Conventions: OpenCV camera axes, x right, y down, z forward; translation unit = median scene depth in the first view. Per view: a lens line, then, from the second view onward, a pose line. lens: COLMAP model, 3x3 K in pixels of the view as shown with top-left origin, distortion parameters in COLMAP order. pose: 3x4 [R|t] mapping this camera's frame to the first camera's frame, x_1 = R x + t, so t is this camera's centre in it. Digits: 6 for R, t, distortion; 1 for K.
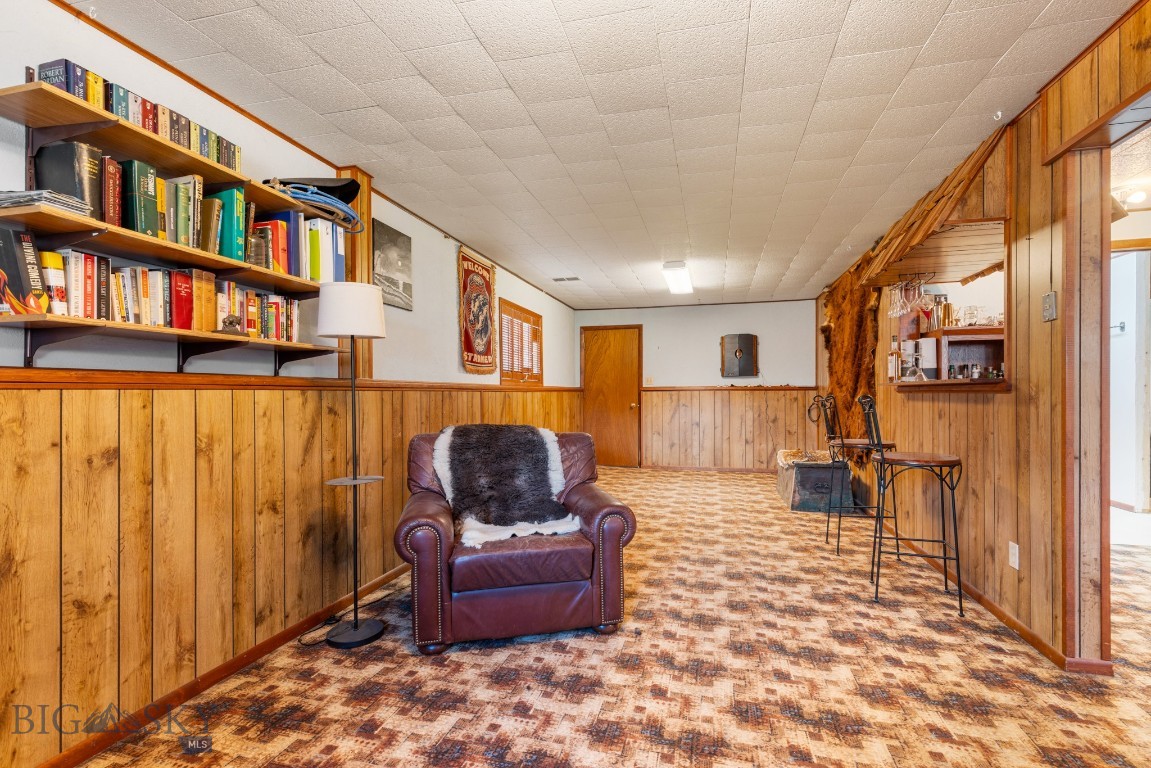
lens RADIAL K [[519.4, 0, 583.2], [0, 519.4, 393.6], [0, 0, 1]] dist [0.007565, -0.000261]
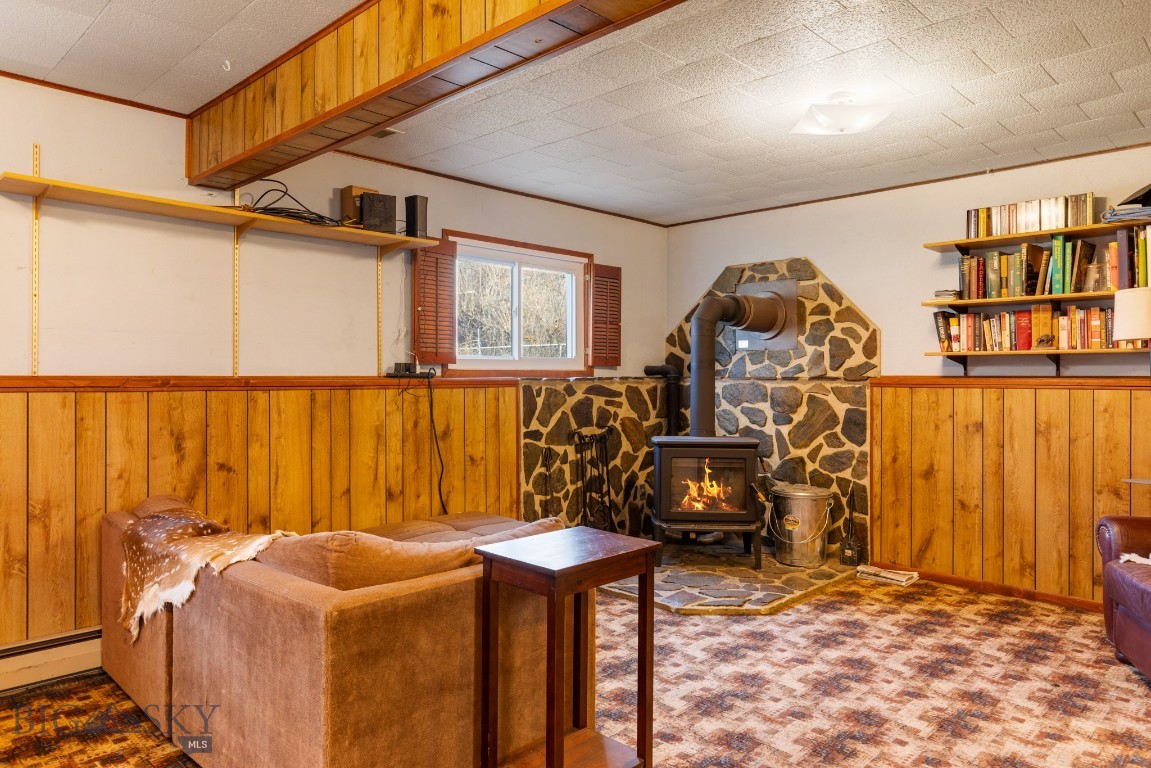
lens RADIAL K [[747.2, 0, 559.4], [0, 747.2, 373.3], [0, 0, 1]] dist [0.009181, -0.000670]
pose [[-0.517866, -0.001089, -0.855461, 1.673262], [-0.003688, 0.999993, 0.000960, -0.046915], [0.855454, 0.003653, -0.517866, 0.930878]]
